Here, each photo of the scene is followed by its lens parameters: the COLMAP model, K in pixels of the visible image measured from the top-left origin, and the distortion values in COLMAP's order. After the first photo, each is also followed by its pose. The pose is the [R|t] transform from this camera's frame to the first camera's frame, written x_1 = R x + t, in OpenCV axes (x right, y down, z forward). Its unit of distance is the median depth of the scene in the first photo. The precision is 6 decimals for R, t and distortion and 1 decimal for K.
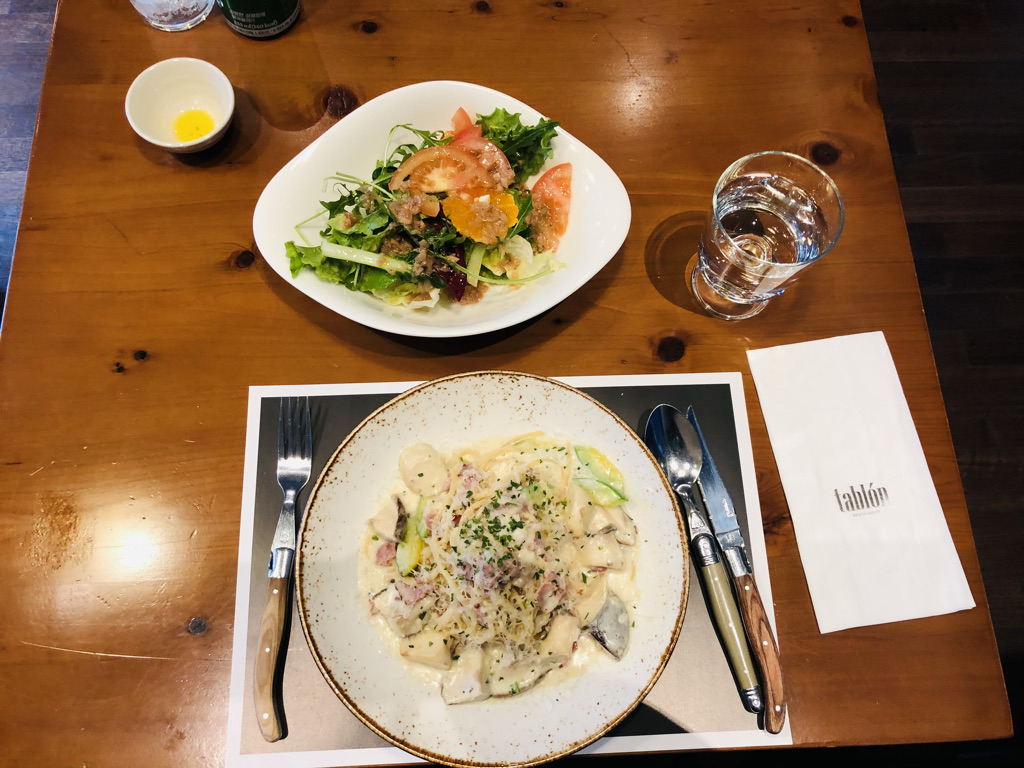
lens RADIAL K [[904.2, 0, 512.0], [0, 904.2, 384.0], [0, 0, 1]] dist [0.086666, -0.323740]
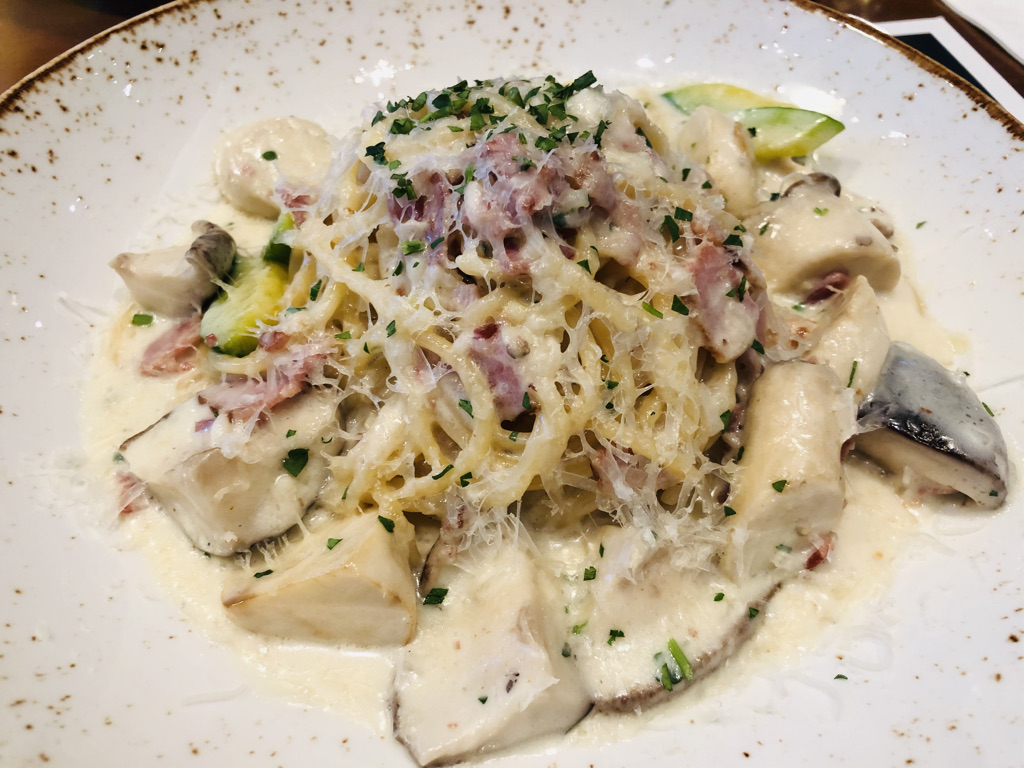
lens RADIAL K [[903.1, 0, 516.6], [0, 903.1, 393.5], [0, 0, 1]] dist [-0.012043, -0.004027]
pose [[0.984825, -0.134227, 0.110010, -0.059473], [0.164031, 0.926956, -0.337412, 0.342043], [-0.056685, 0.350337, 0.934907, 0.730931]]
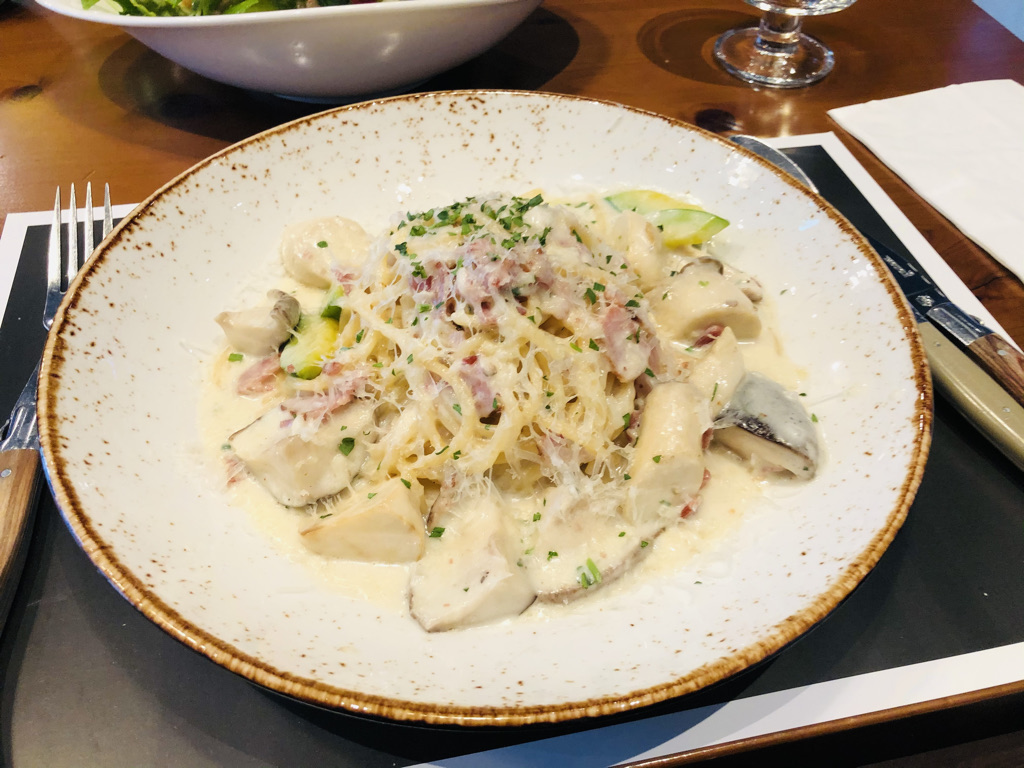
lens RADIAL K [[904.2, 0, 512.0], [0, 904.2, 384.0], [0, 0, 1]] dist [0.086666, -0.323740]
pose [[0.985897, -0.124613, 0.111711, -0.065835], [0.160045, 0.897162, -0.411687, 0.419713], [-0.048921, 0.423760, 0.904453, 0.596927]]
